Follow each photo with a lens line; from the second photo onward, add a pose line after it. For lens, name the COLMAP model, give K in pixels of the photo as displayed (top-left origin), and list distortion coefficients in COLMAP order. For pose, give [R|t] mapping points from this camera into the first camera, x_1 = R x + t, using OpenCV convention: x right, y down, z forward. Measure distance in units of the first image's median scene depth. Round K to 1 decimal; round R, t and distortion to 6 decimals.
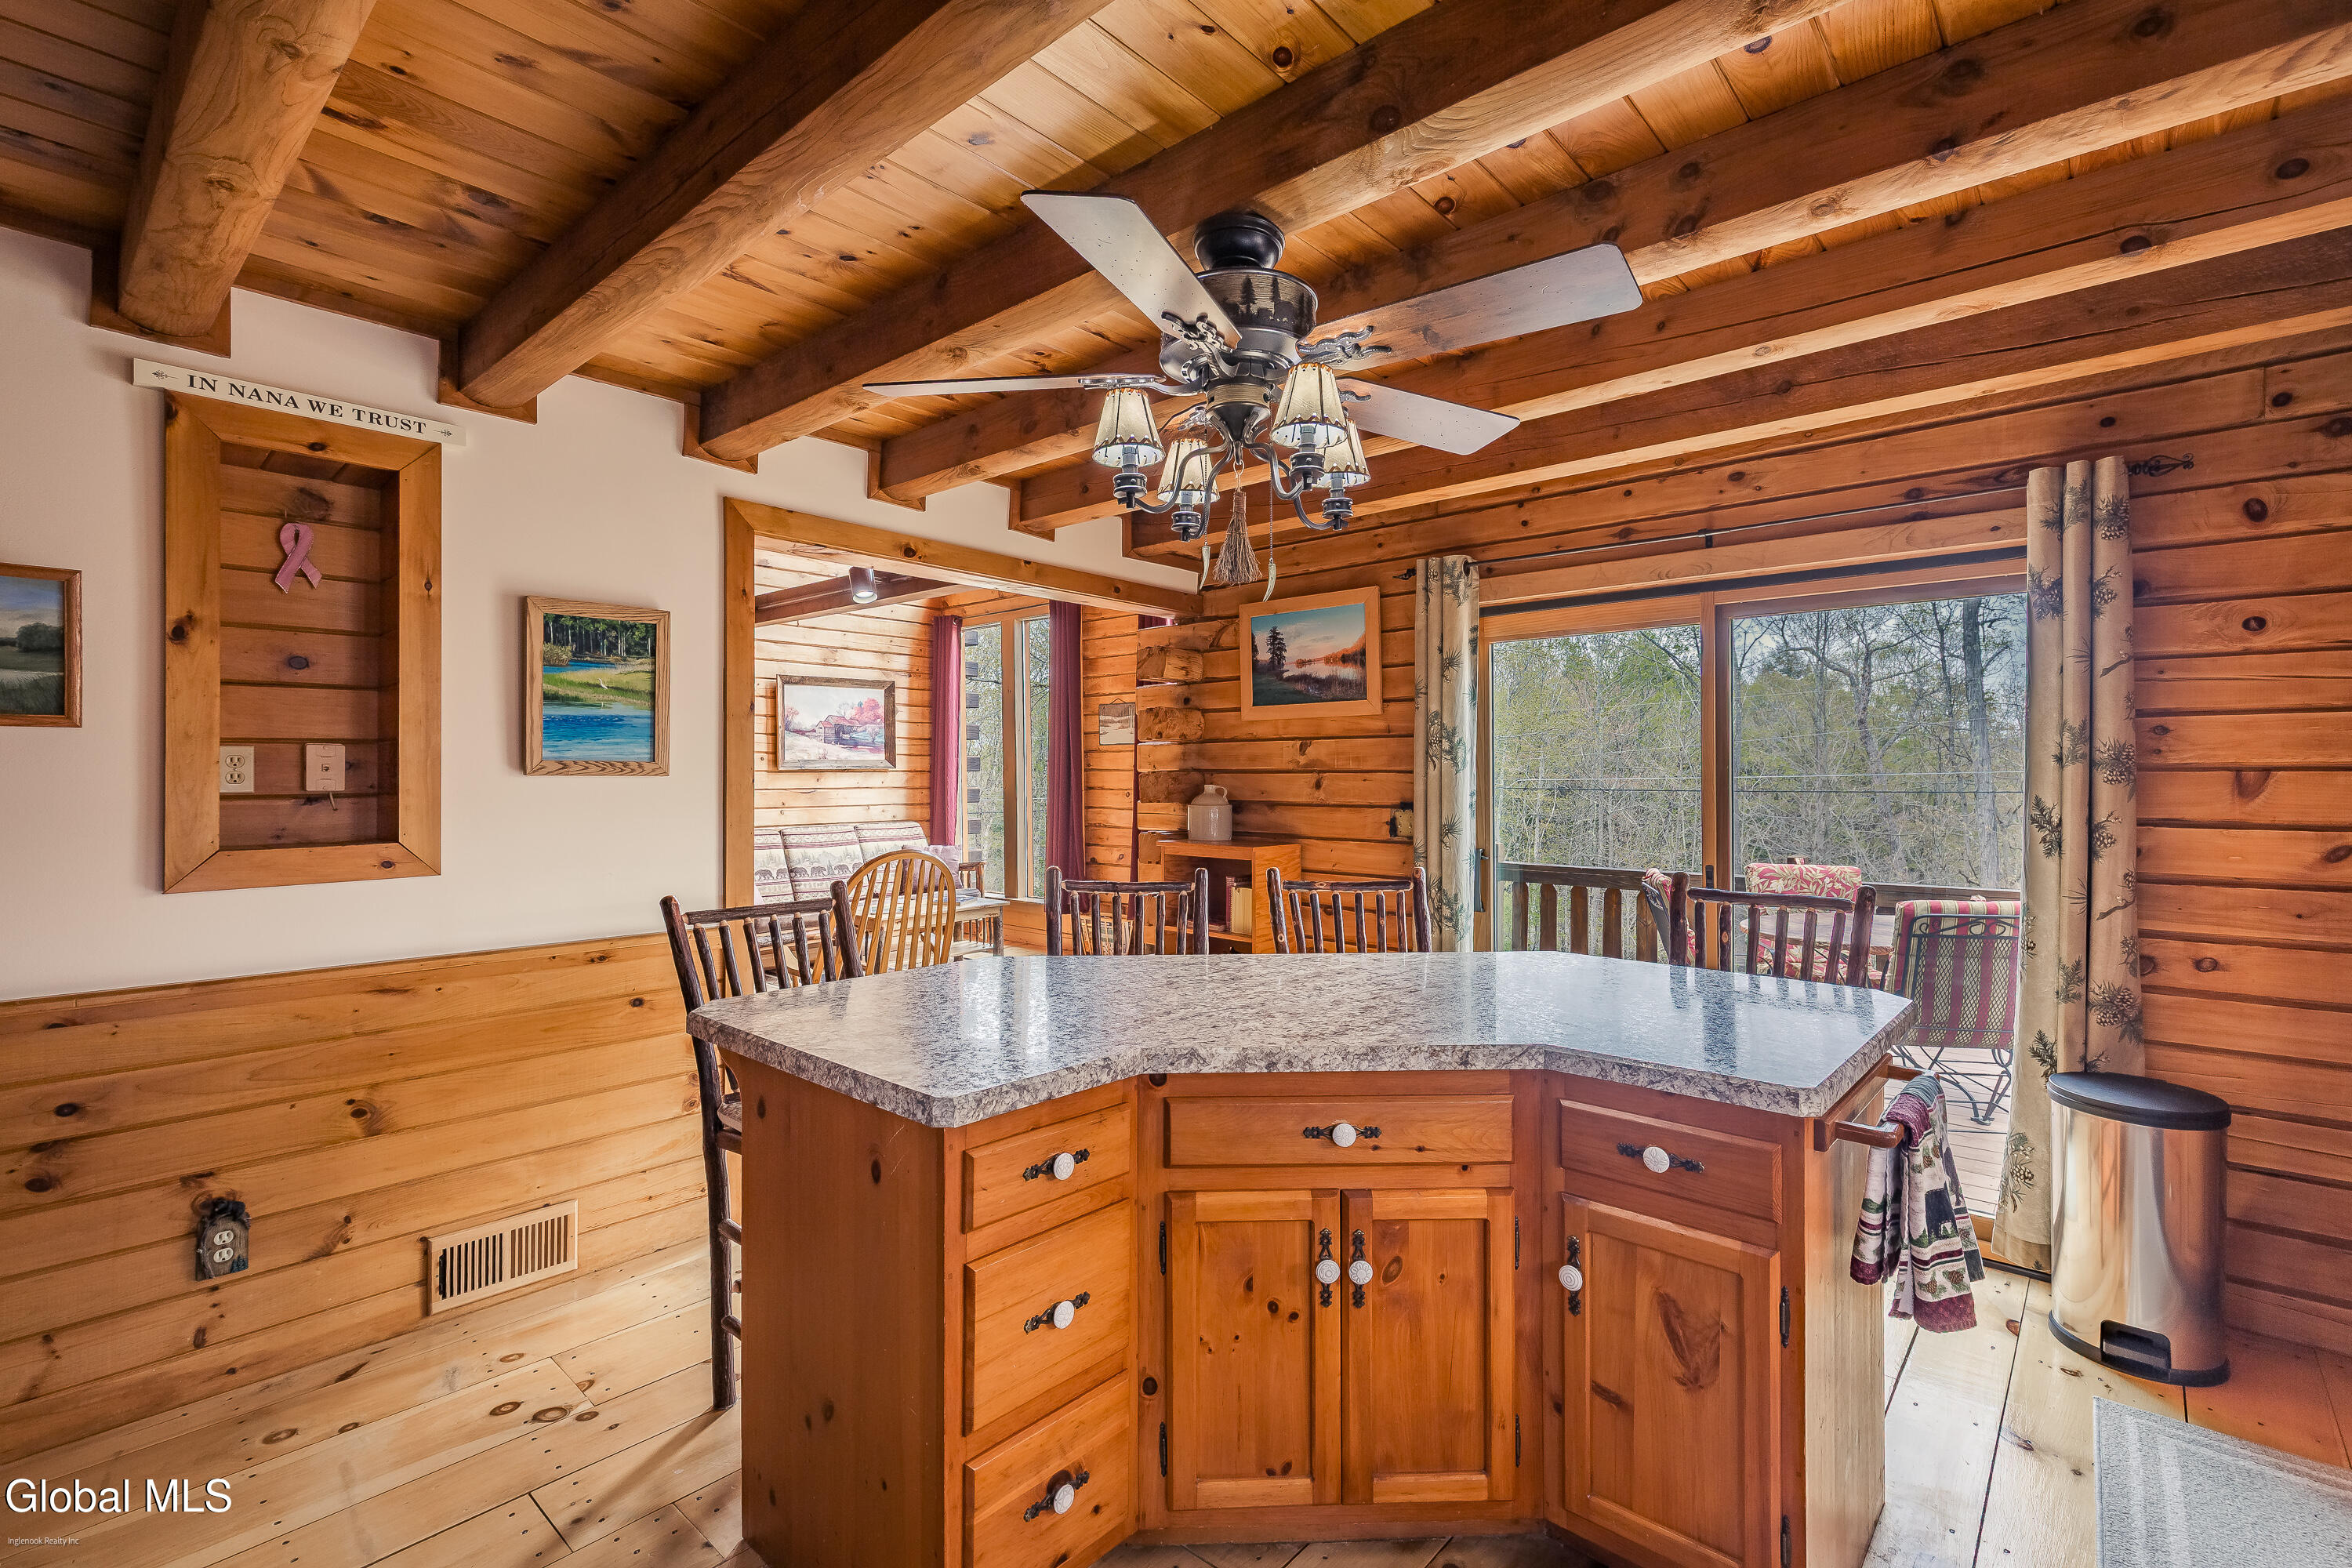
lens RADIAL K [[1055.3, 0, 1178.6], [0, 1055.3, 777.4], [0, 0, 1]] dist [0.008418, -0.001523]
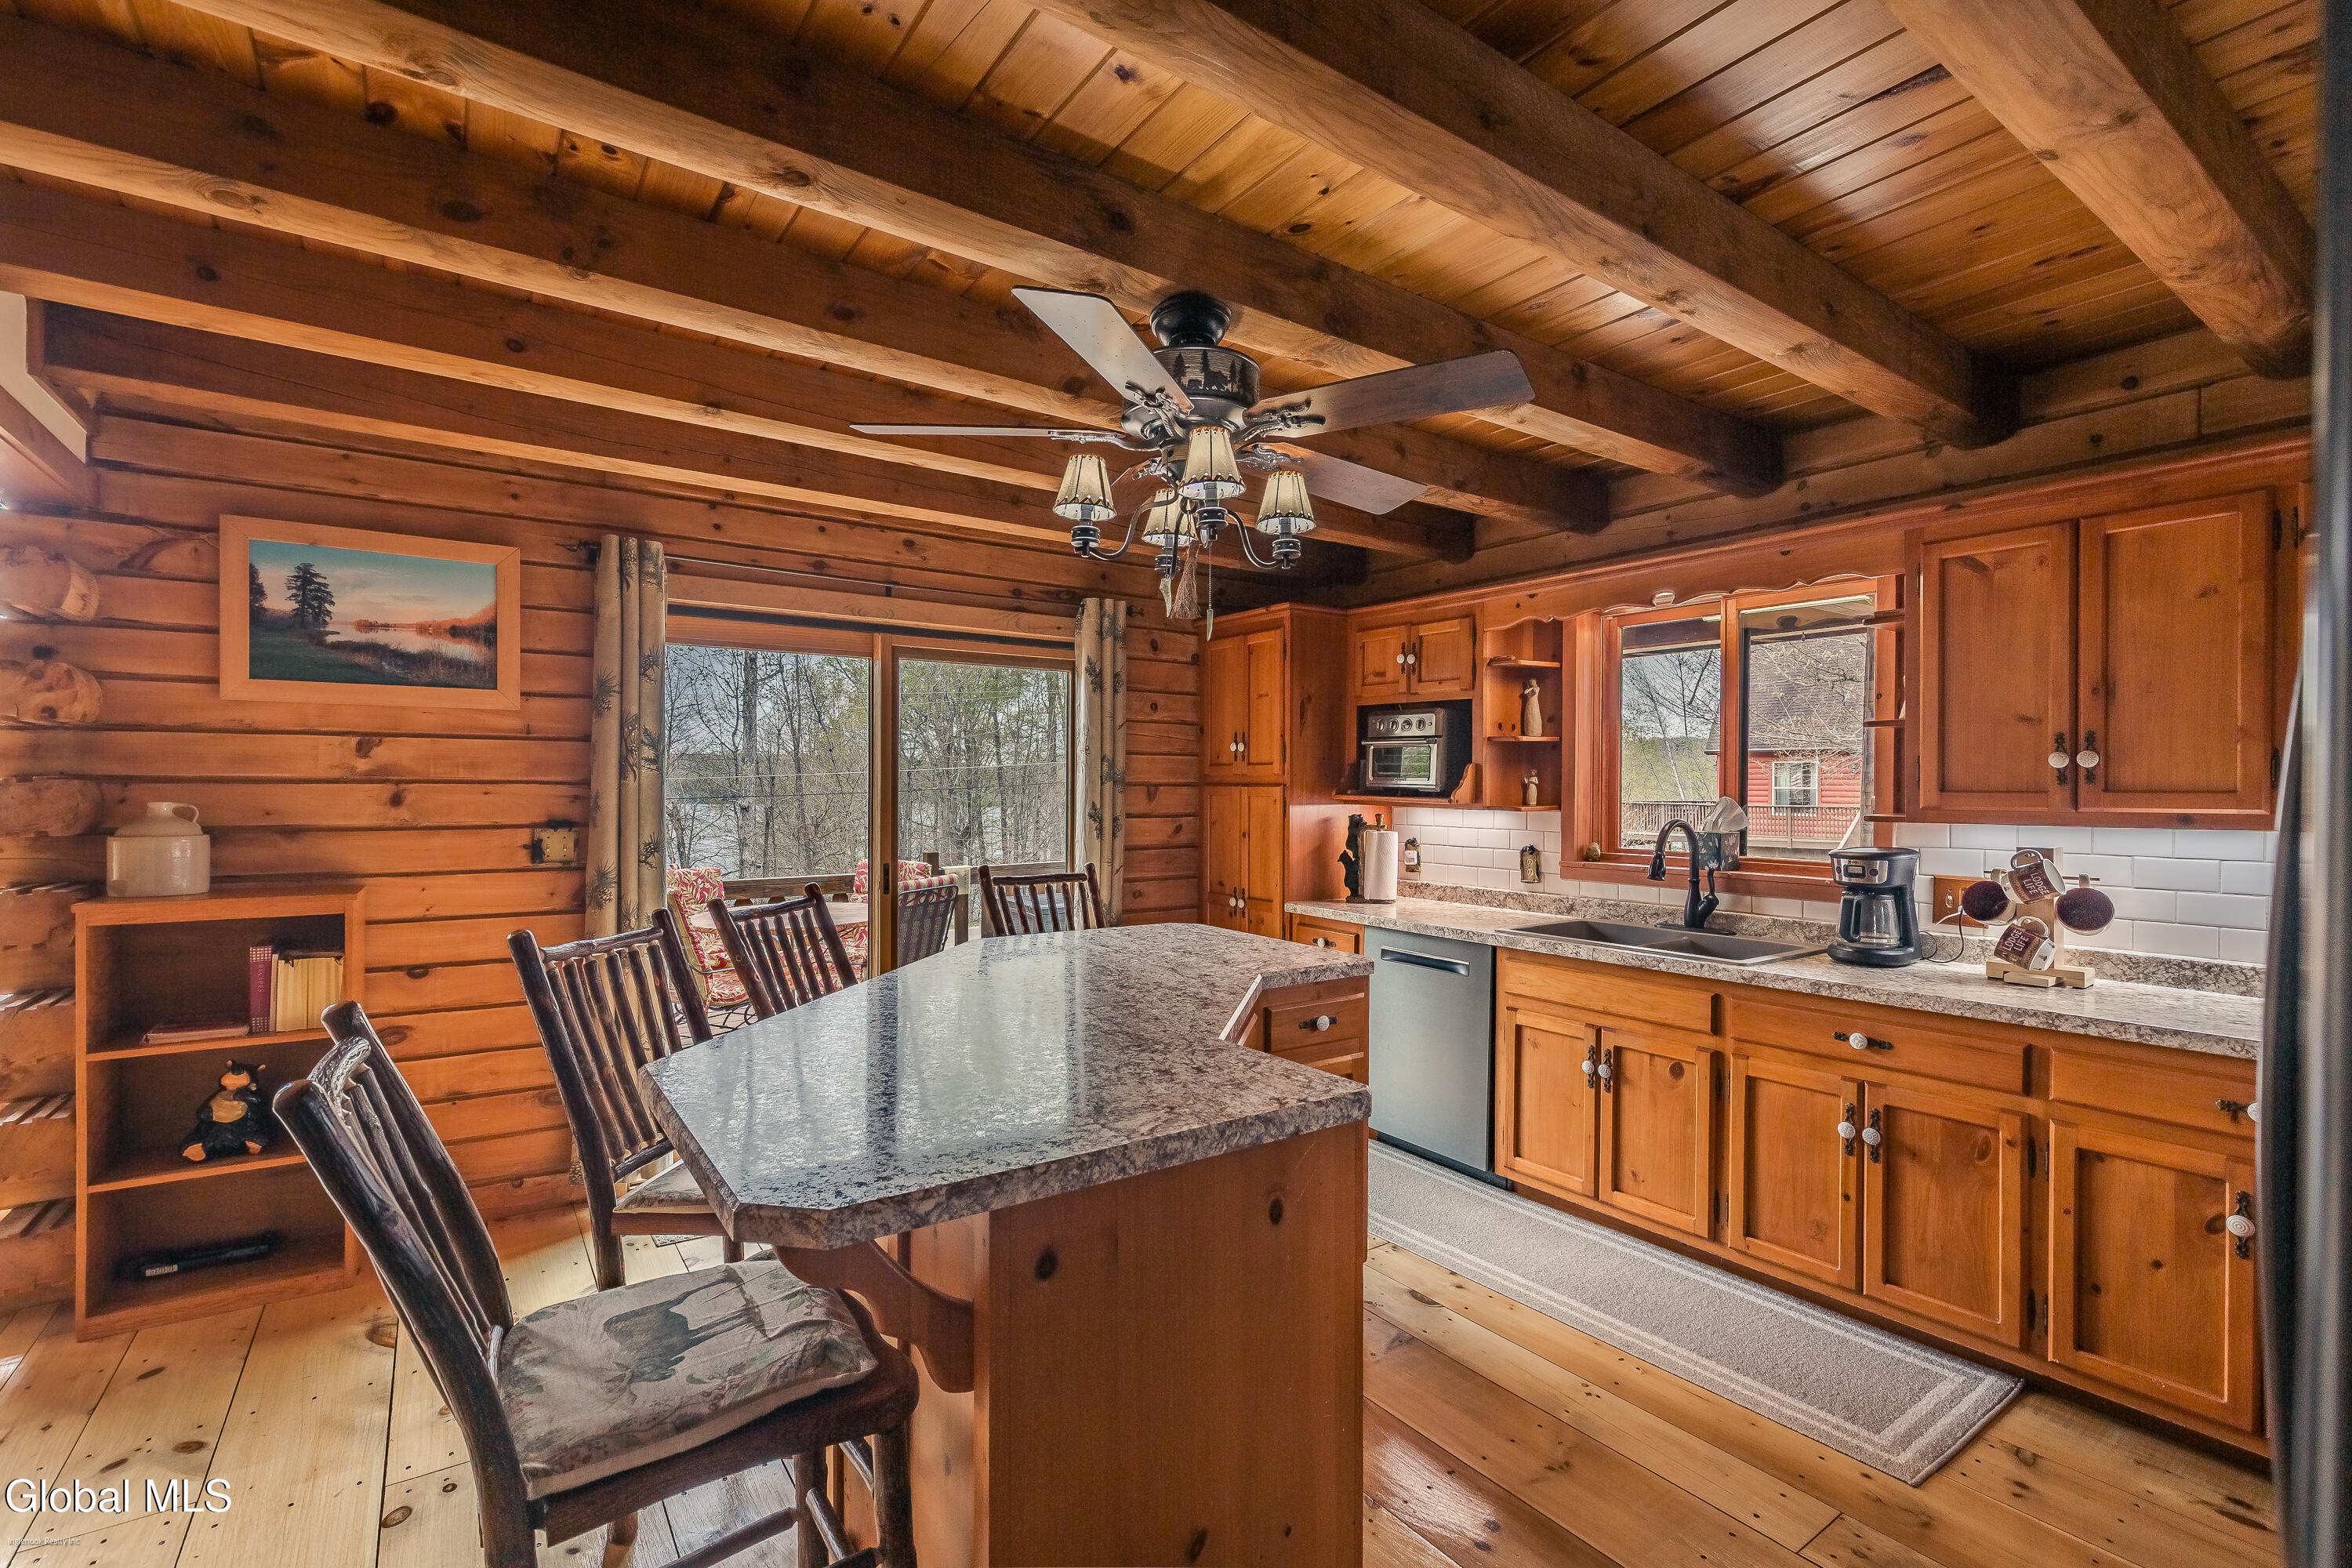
lens RADIAL K [[1055.3, 0, 1180.5], [0, 1055.3, 786.7], [0, 0, 1]] dist [0.008418, -0.001523]
pose [[0.222952, 0.000915, 0.974829, -0.463863], [-0.001793, 0.999998, -0.000529, -0.002604], [-0.974828, -0.001630, 0.222953, 0.329432]]
